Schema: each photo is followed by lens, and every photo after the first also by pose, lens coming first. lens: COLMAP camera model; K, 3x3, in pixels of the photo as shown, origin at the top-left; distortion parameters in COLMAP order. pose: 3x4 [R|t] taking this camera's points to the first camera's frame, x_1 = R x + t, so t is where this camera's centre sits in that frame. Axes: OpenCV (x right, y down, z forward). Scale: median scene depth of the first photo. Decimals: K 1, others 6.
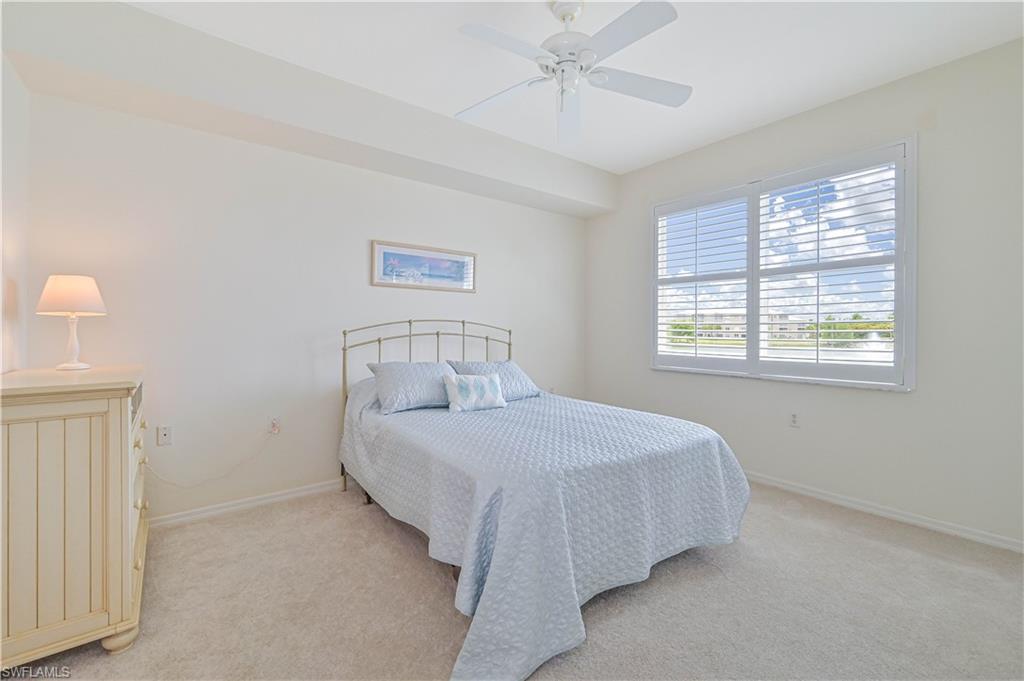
lens RADIAL K [[430.6, 0, 515.2], [0, 430.6, 332.7], [0, 0, 1]] dist [-0.000508, -0.000168]
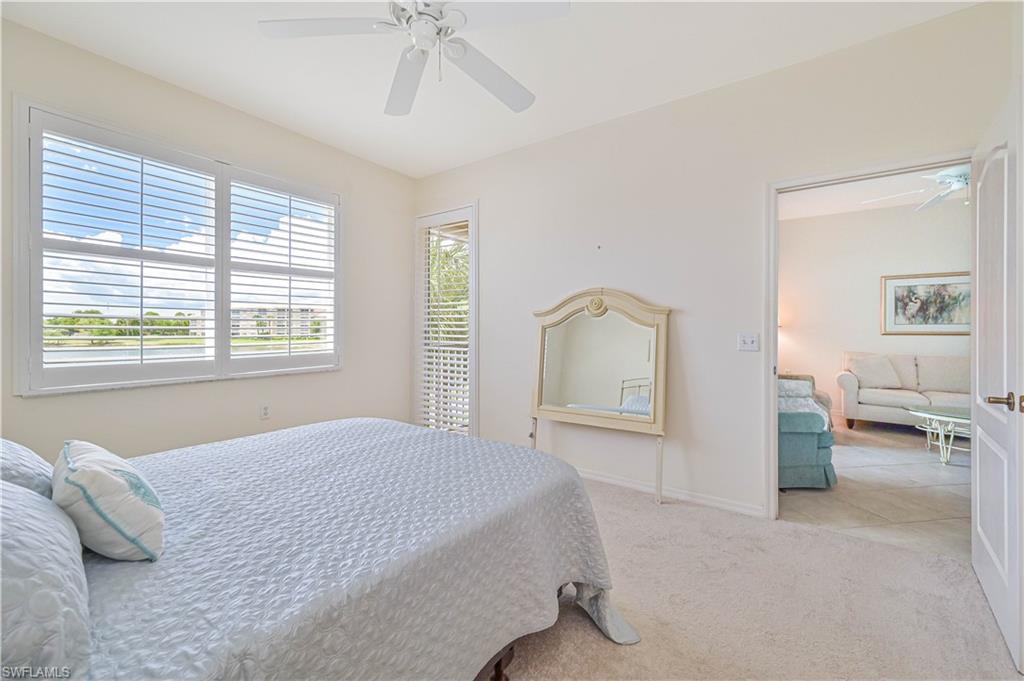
lens RADIAL K [[415.6, 0, 527.5], [0, 415.6, 338.1], [0, 0, 1]] dist [-0.000771, -0.000058]
pose [[-0.293983, -0.024067, 0.955508, -0.465232], [0.007026, 0.999602, 0.027339, -0.001005], [-0.955785, 0.014750, -0.293697, 0.637240]]
